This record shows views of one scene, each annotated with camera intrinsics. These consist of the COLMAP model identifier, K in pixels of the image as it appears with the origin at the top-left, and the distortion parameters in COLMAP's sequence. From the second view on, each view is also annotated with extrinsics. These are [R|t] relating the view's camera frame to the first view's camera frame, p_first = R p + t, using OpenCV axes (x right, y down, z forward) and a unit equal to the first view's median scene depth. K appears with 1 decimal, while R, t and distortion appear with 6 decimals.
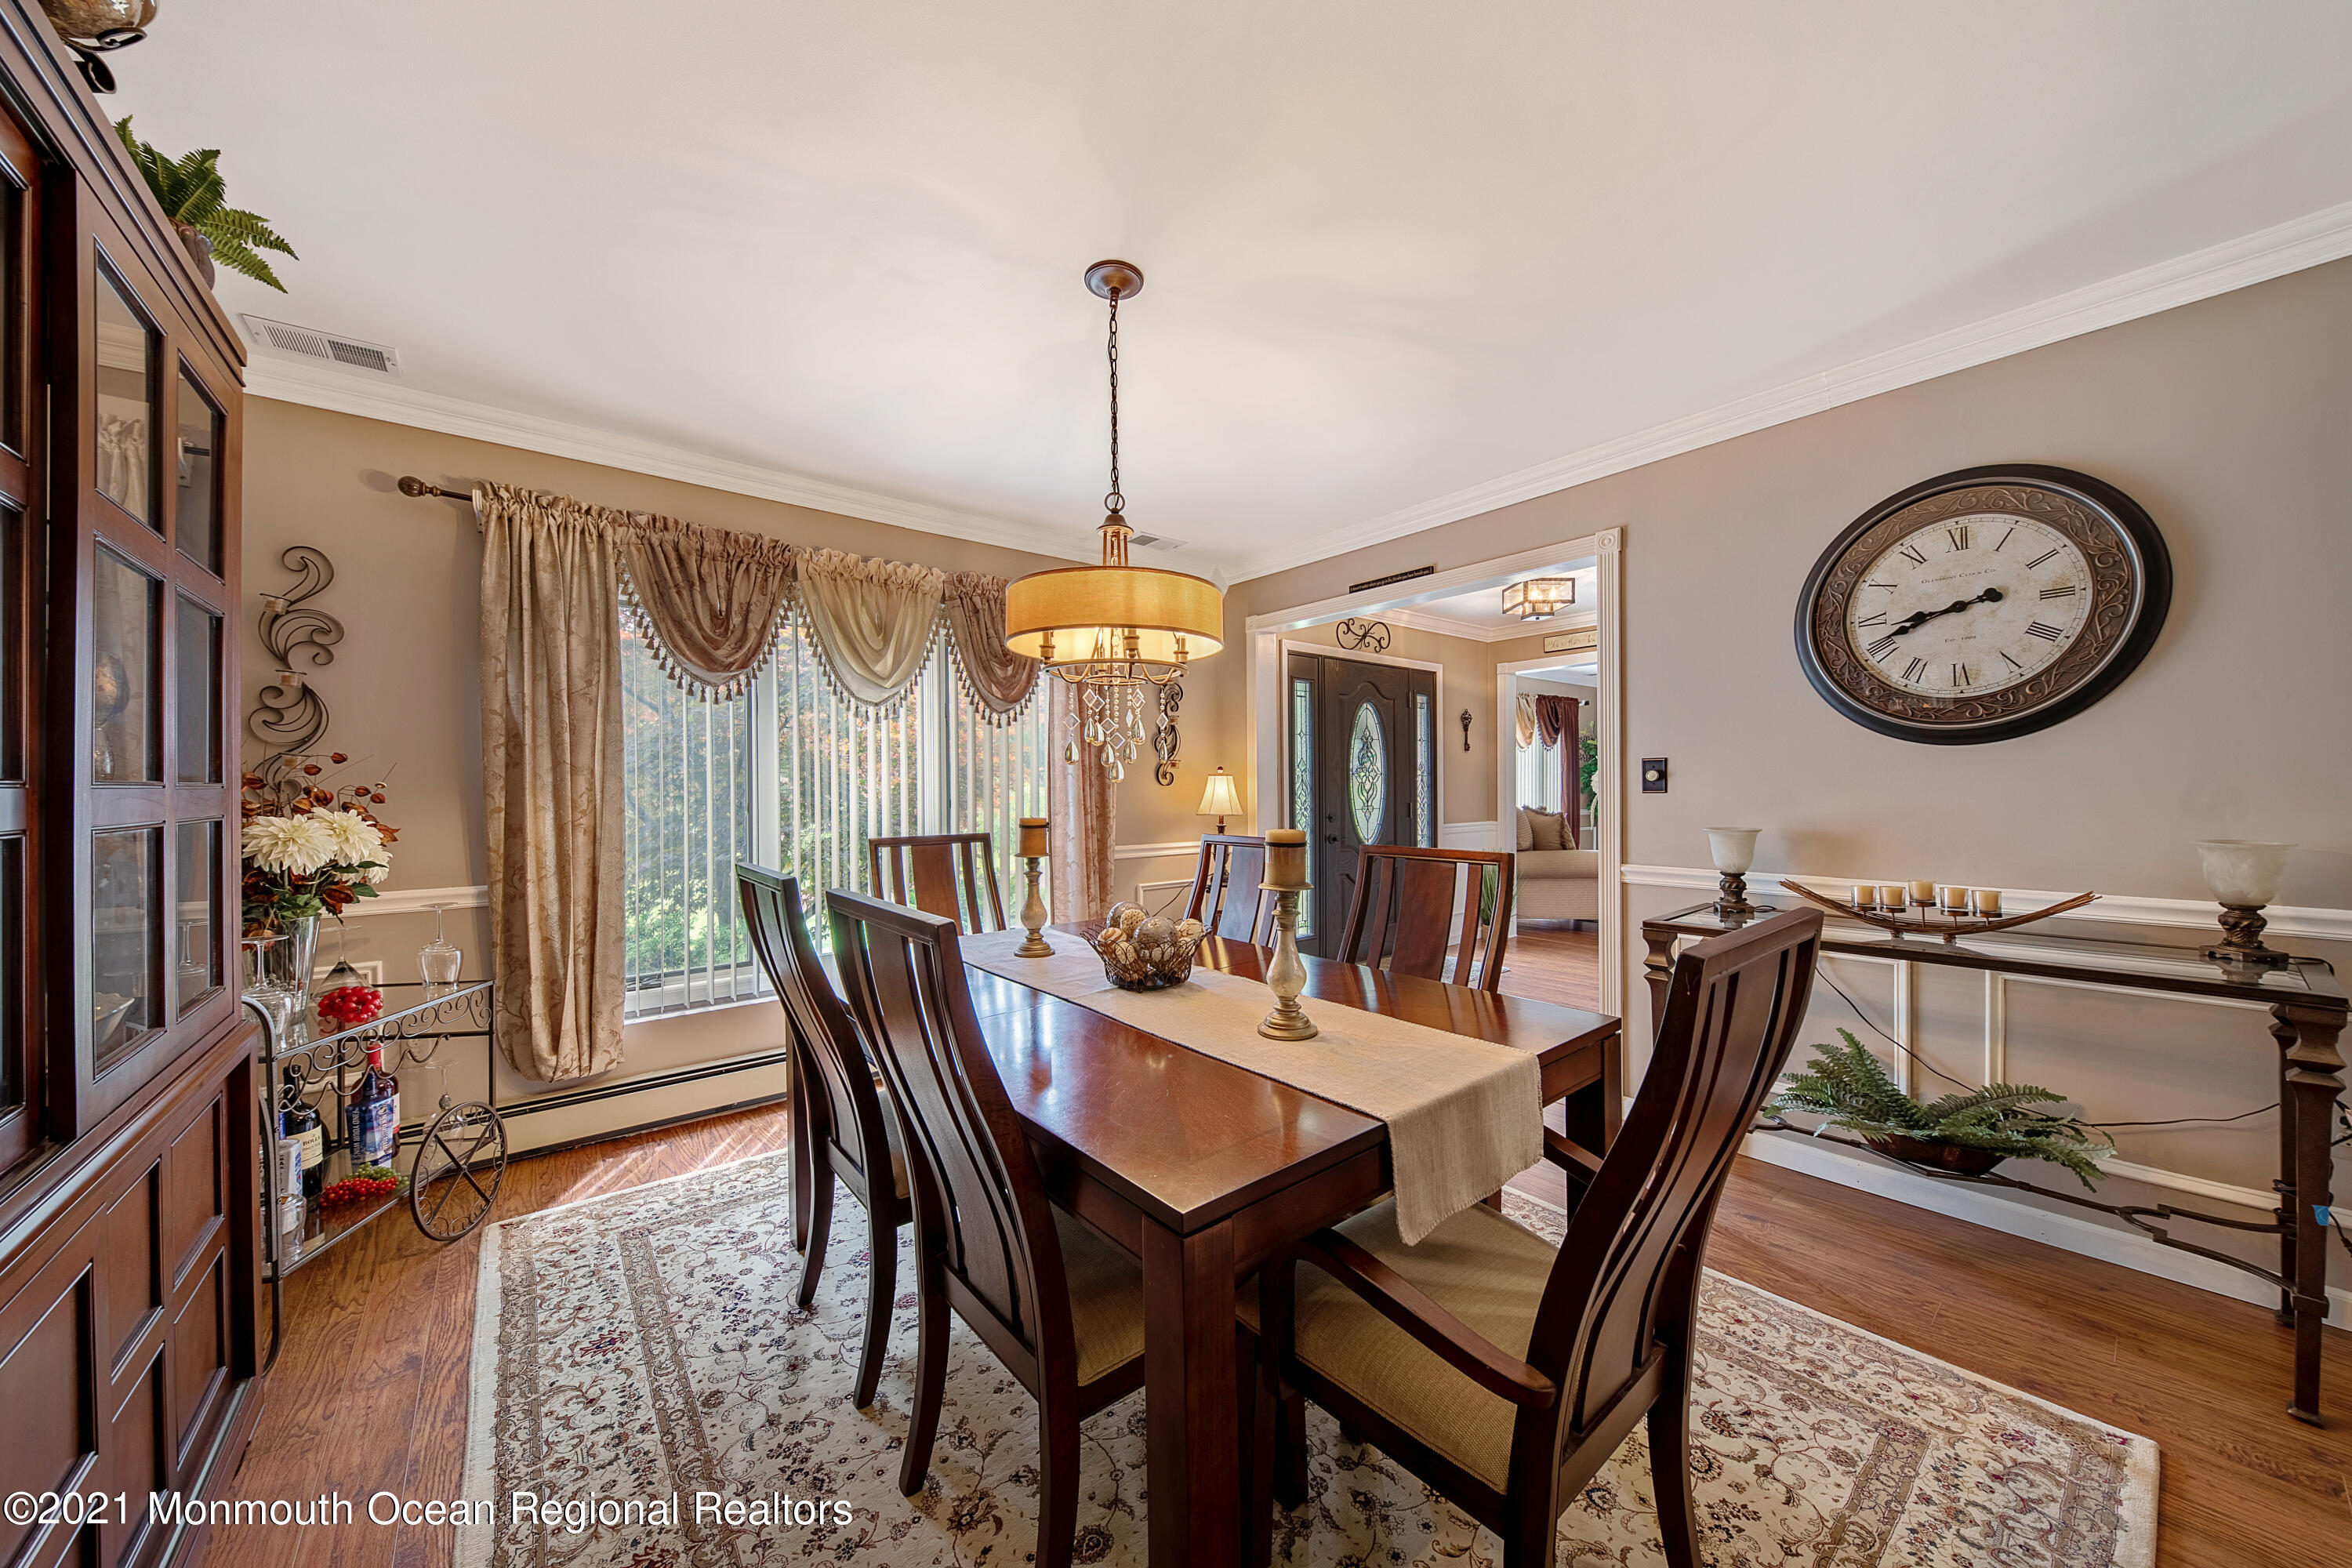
lens RADIAL K [[813.7, 0, 1169.0], [0, 813.7, 785.7], [0, 0, 1]] dist [-0.009394, -0.000485]
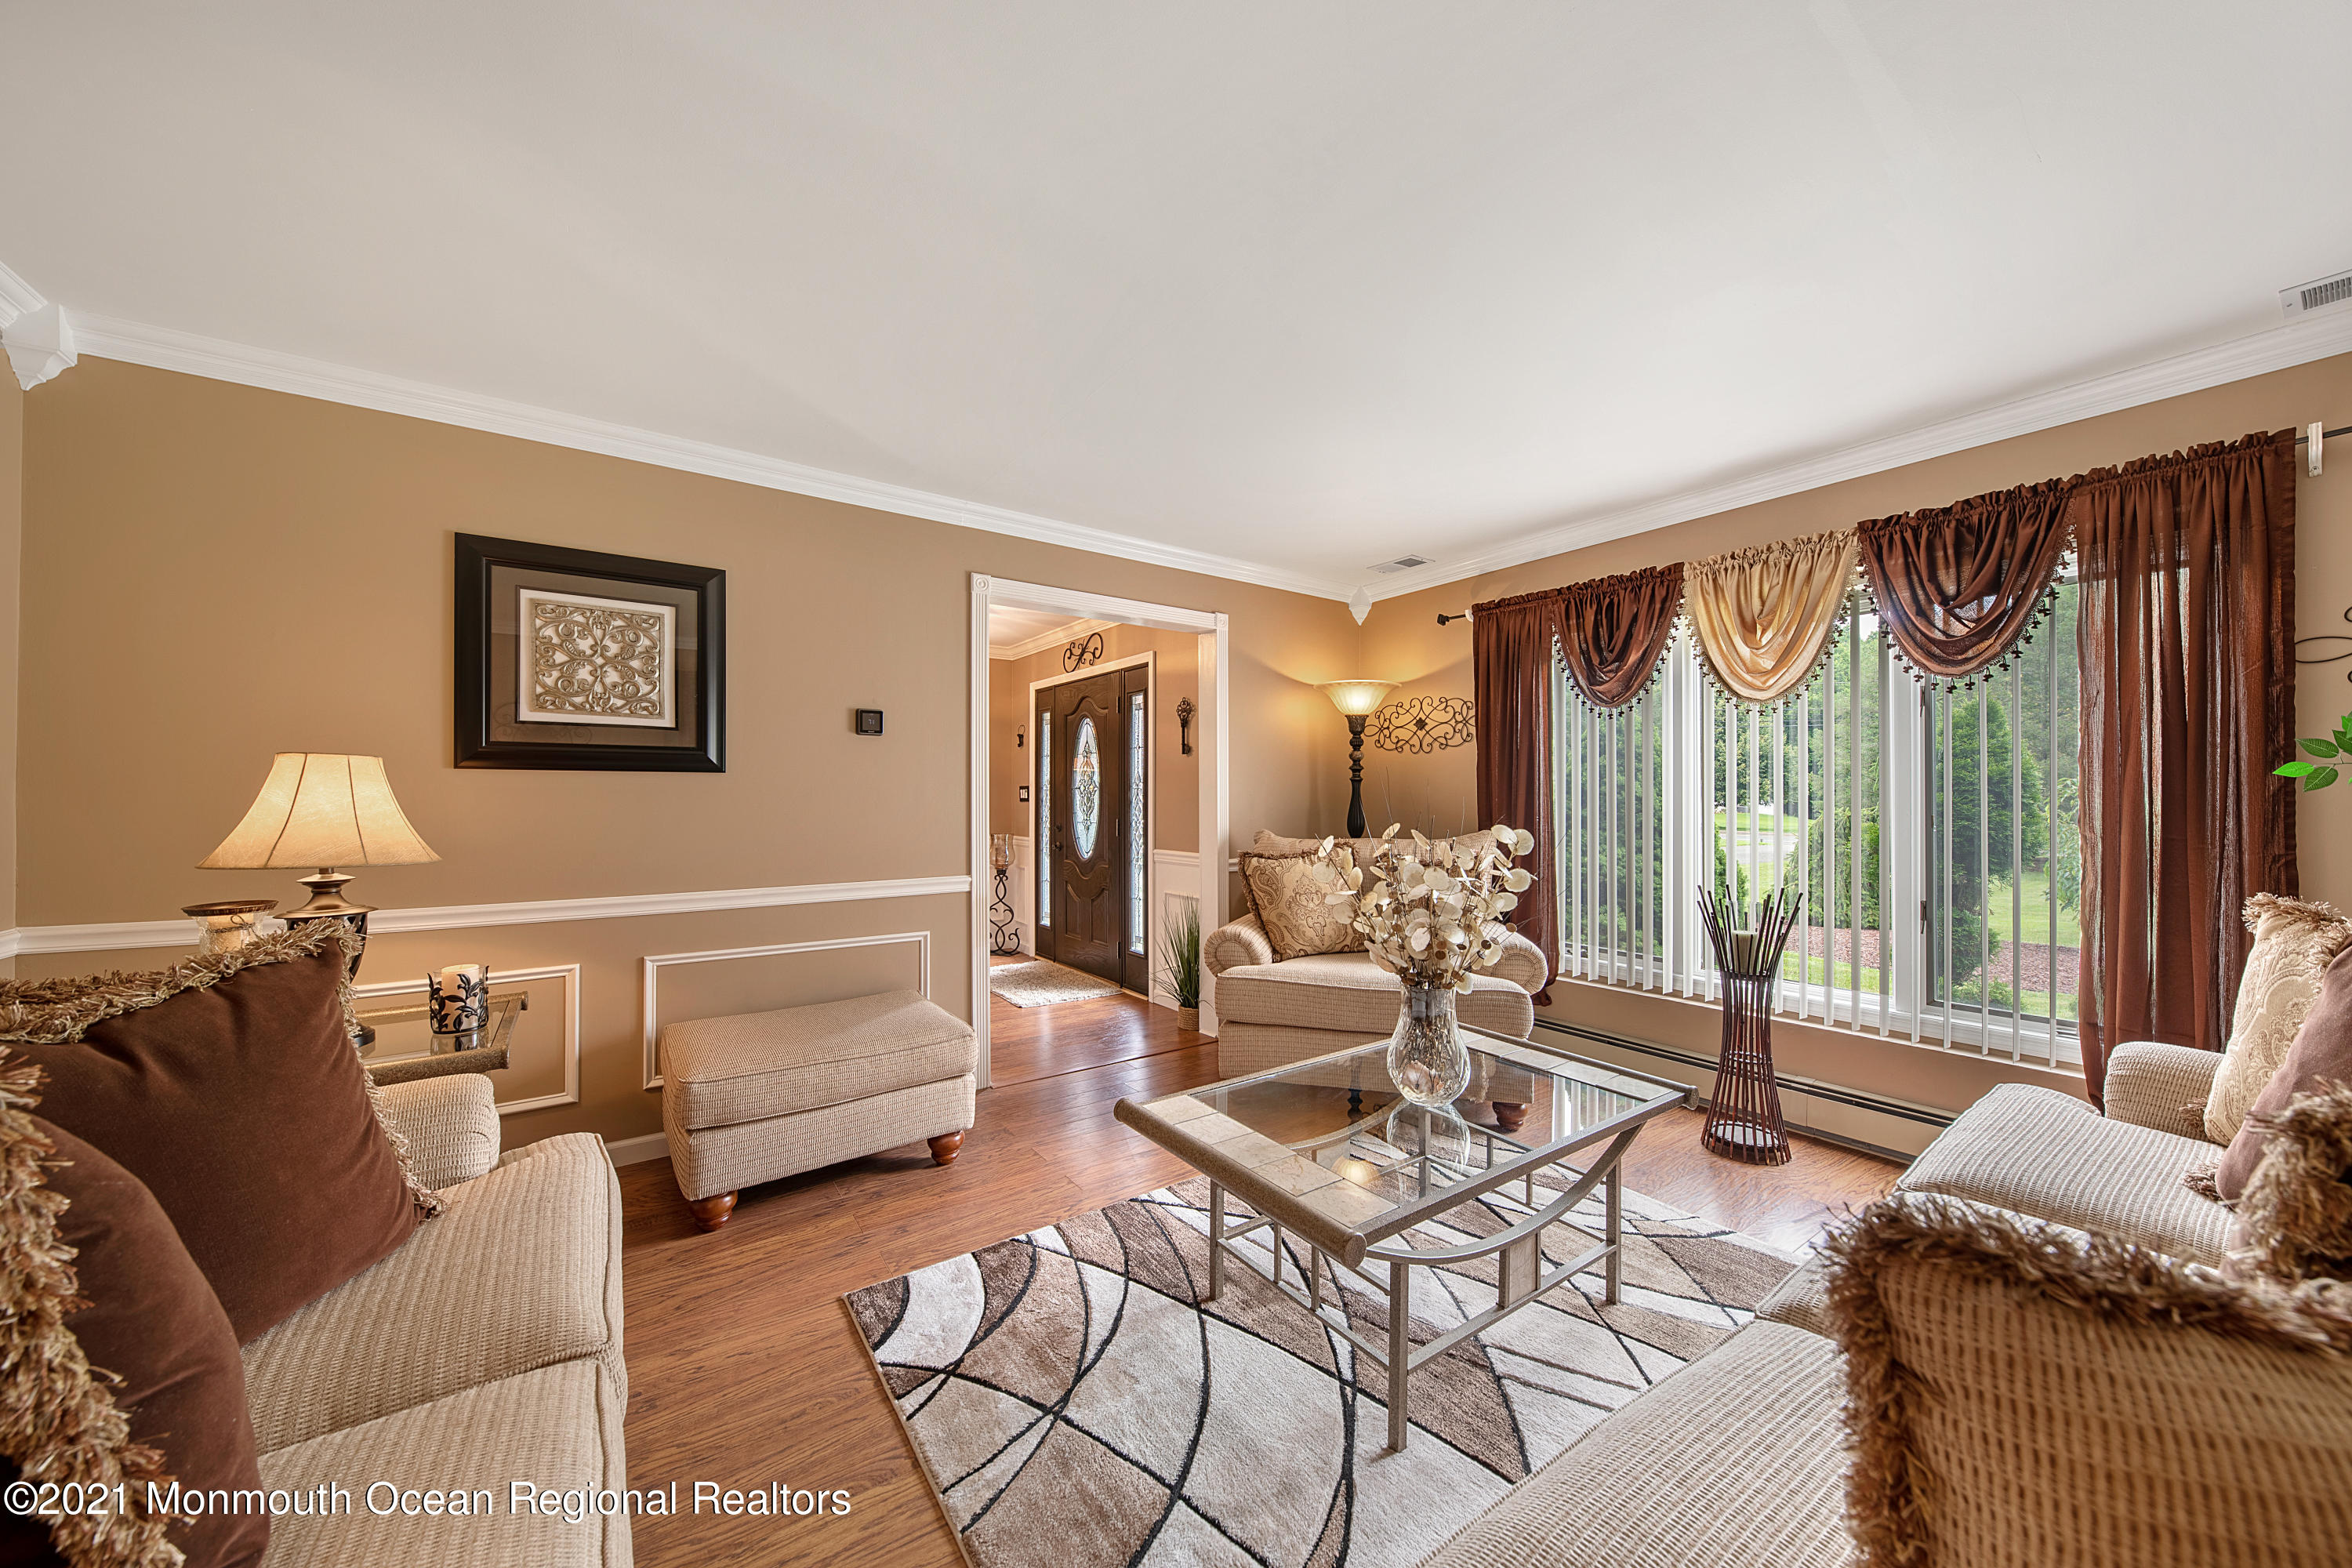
lens RADIAL K [[813.7, 0, 1176.2], [0, 813.7, 798.2], [0, 0, 1]] dist [-0.009394, -0.000485]
pose [[-0.081882, 0.005881, -0.996625, 1.176173], [-0.007510, 0.999951, 0.006518, -0.008653], [0.996614, 0.008018, -0.081834, 1.127490]]
